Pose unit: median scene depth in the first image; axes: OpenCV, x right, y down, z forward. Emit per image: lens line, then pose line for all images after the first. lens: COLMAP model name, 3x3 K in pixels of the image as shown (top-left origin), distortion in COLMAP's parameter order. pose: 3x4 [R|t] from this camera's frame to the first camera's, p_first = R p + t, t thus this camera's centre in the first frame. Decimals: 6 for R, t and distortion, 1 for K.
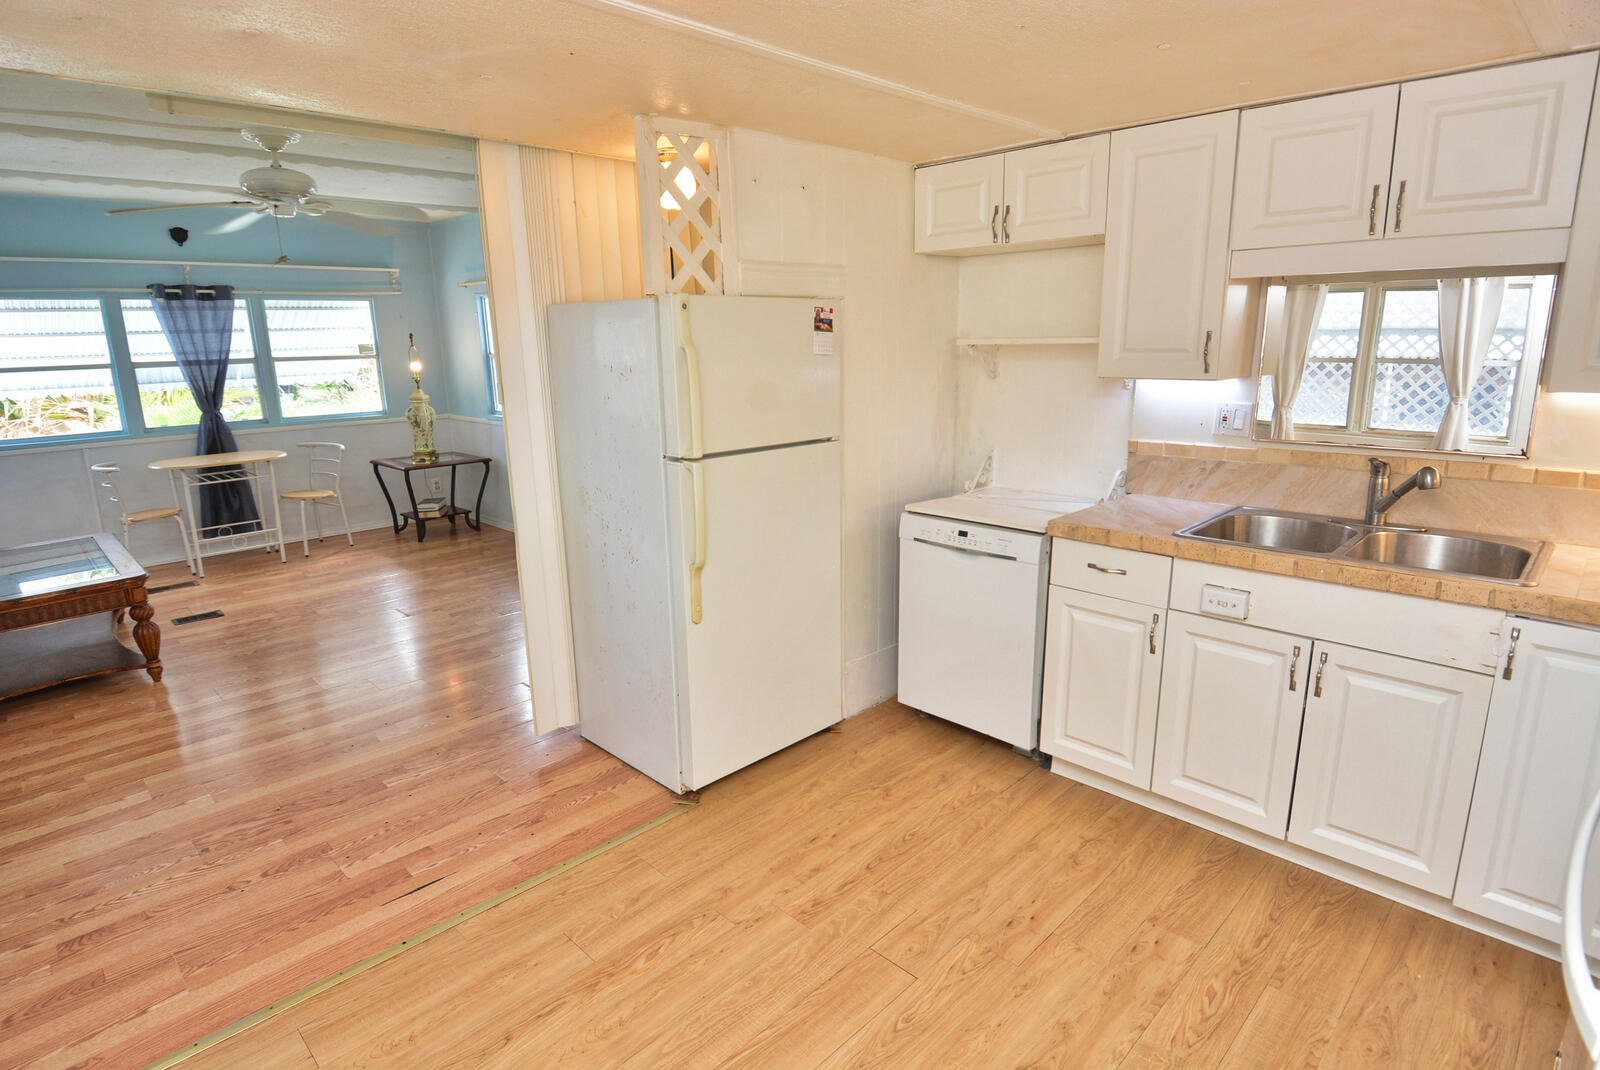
lens RADIAL K [[845.6, 0, 805.5], [0, 845.6, 542.1], [0, 0, 1]] dist [0.013117, -0.022616]
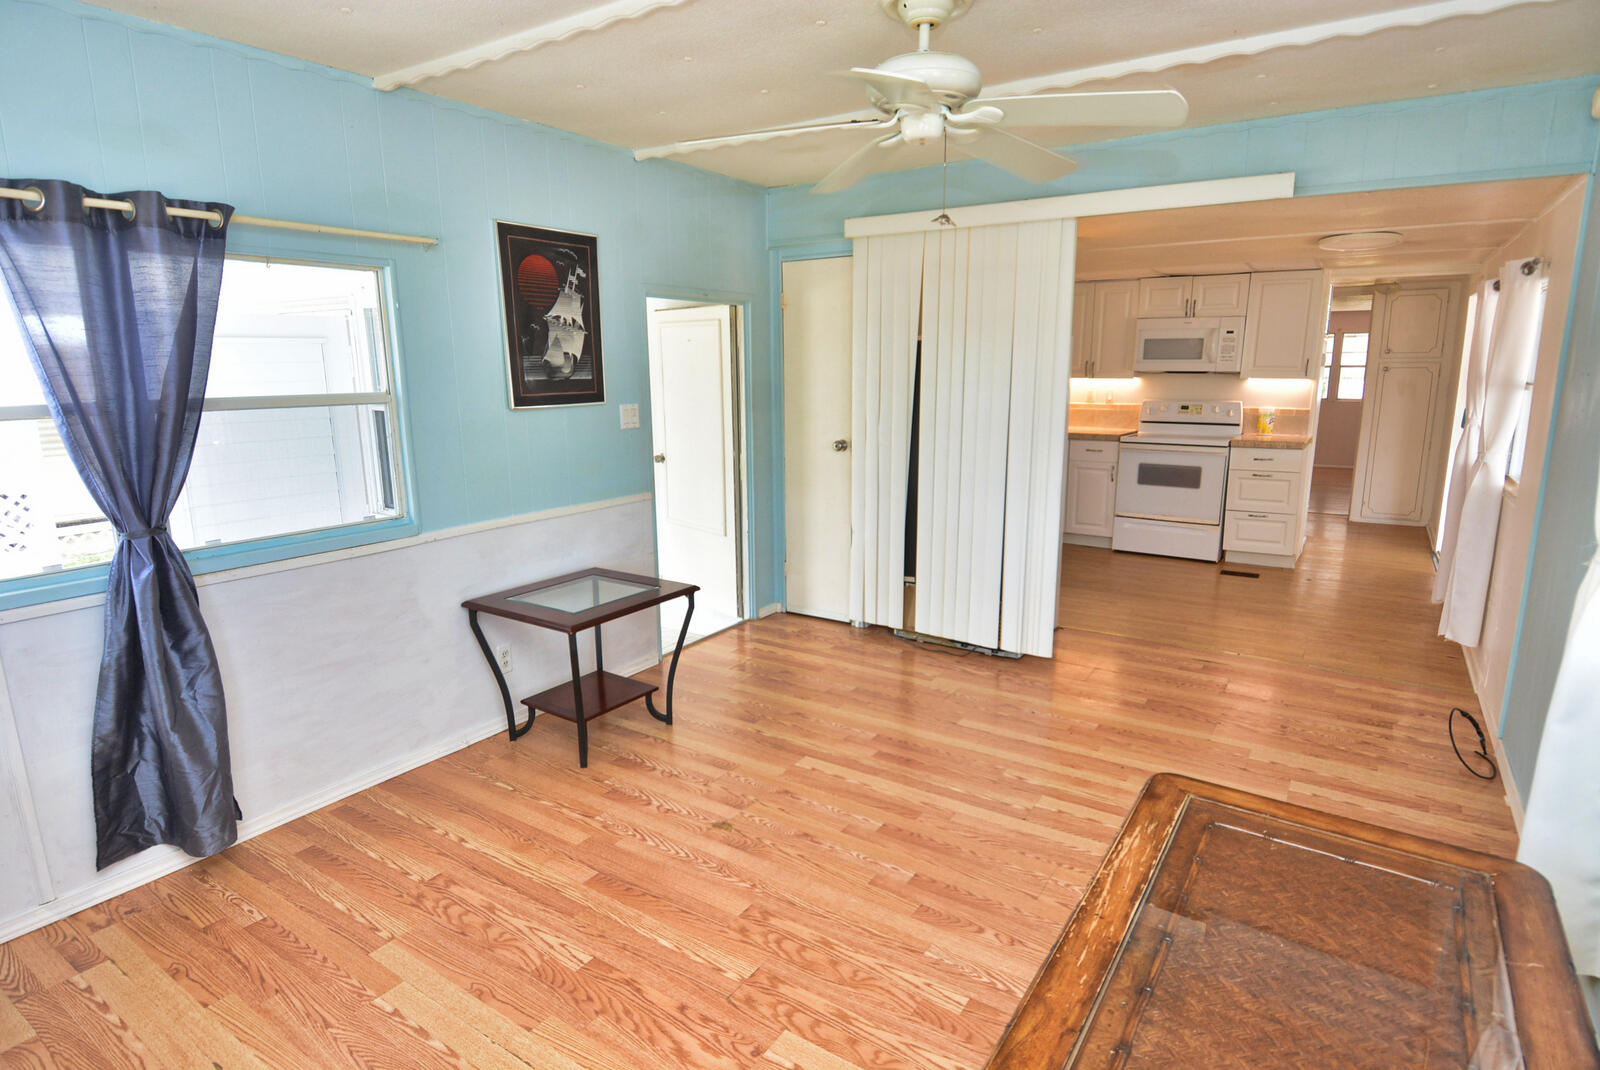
lens RADIAL K [[845.6, 0, 803.7], [0, 845.6, 532.6], [0, 0, 1]] dist [0.013117, -0.022616]
pose [[-0.198439, -0.175813, 0.964216, -1.165091], [0.245322, 0.943555, 0.222533, -0.266880], [-0.948915, 0.280702, -0.144107, 1.182770]]
